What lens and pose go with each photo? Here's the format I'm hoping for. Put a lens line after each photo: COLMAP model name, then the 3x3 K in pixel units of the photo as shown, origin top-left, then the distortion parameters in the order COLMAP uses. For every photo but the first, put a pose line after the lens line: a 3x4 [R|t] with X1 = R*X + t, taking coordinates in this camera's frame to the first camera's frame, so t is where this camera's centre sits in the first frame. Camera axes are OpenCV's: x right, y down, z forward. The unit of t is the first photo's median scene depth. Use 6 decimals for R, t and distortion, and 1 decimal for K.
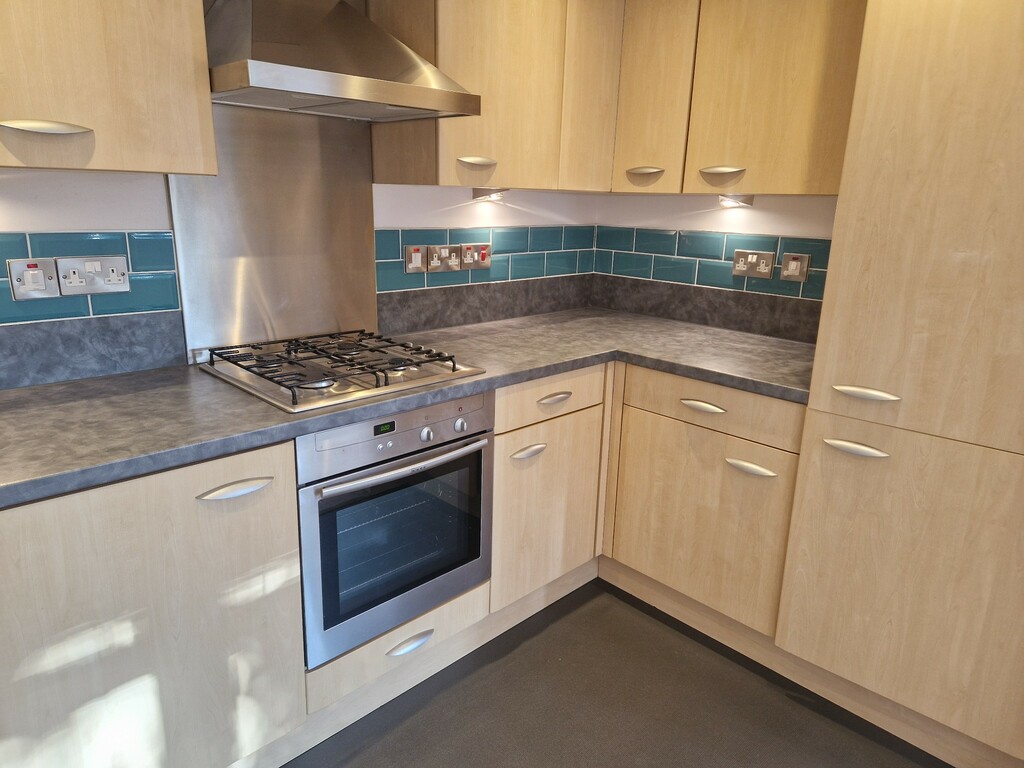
lens RADIAL K [[676.2, 0, 514.4], [0, 676.2, 380.7], [0, 0, 1]] dist [0.079766, -0.064446]
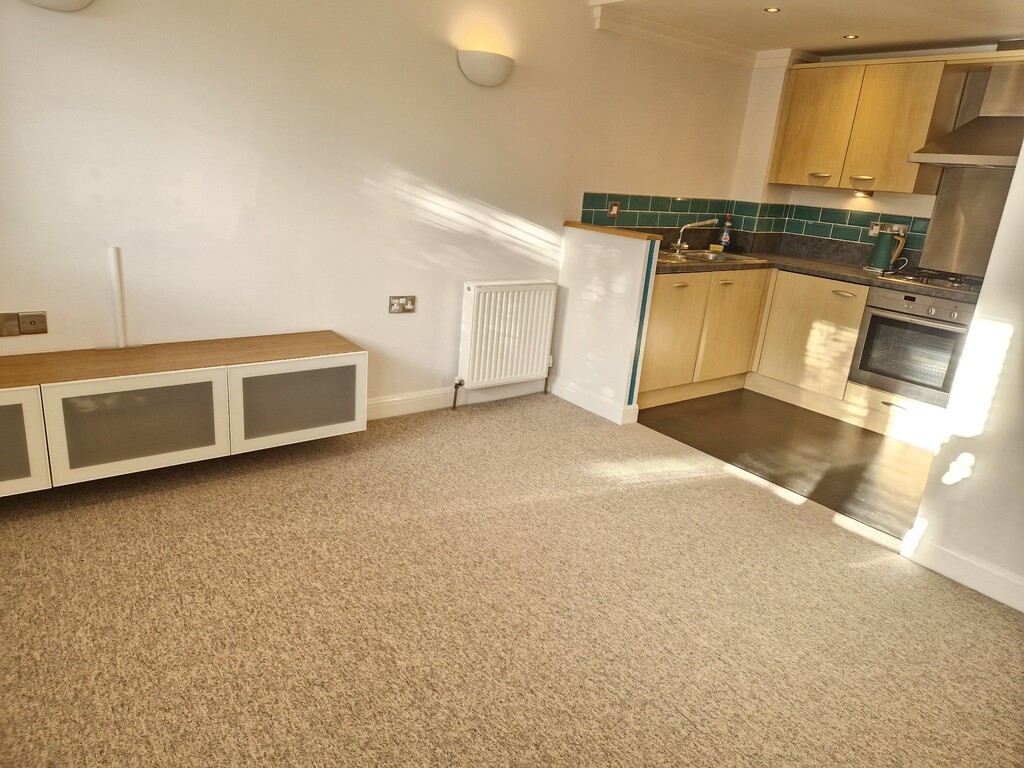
lens RADIAL K [[676.2, 0, 518.1], [0, 676.2, 375.6], [0, 0, 1]] dist [0.079766, -0.064446]
pose [[-0.115317, 0.254621, -0.960141, 1.924535], [-0.347062, 0.895343, 0.279121, 0.093818], [0.930726, 0.365415, -0.014879, -0.106920]]
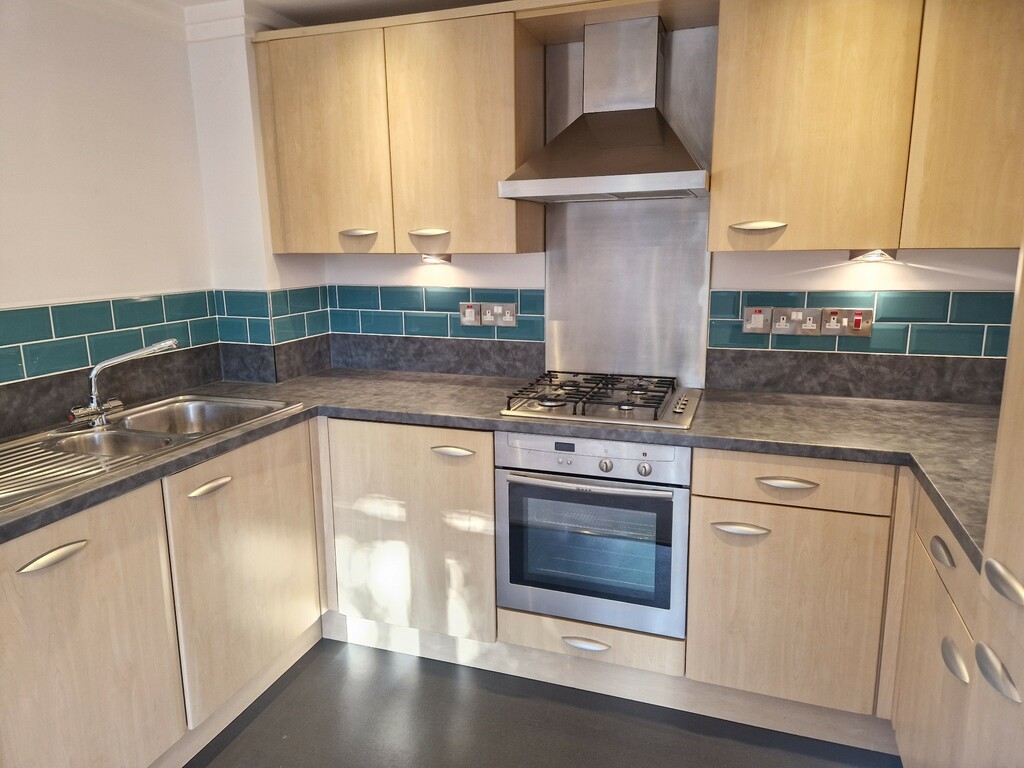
lens RADIAL K [[676.2, 0, 514.4], [0, 676.2, 377.7], [0, 0, 1]] dist [0.079766, -0.064446]
pose [[0.444639, 0.142712, -0.884268, 0.702207], [-0.215116, 0.975346, 0.049244, -0.078580], [0.869495, 0.168325, 0.464376, 0.265049]]
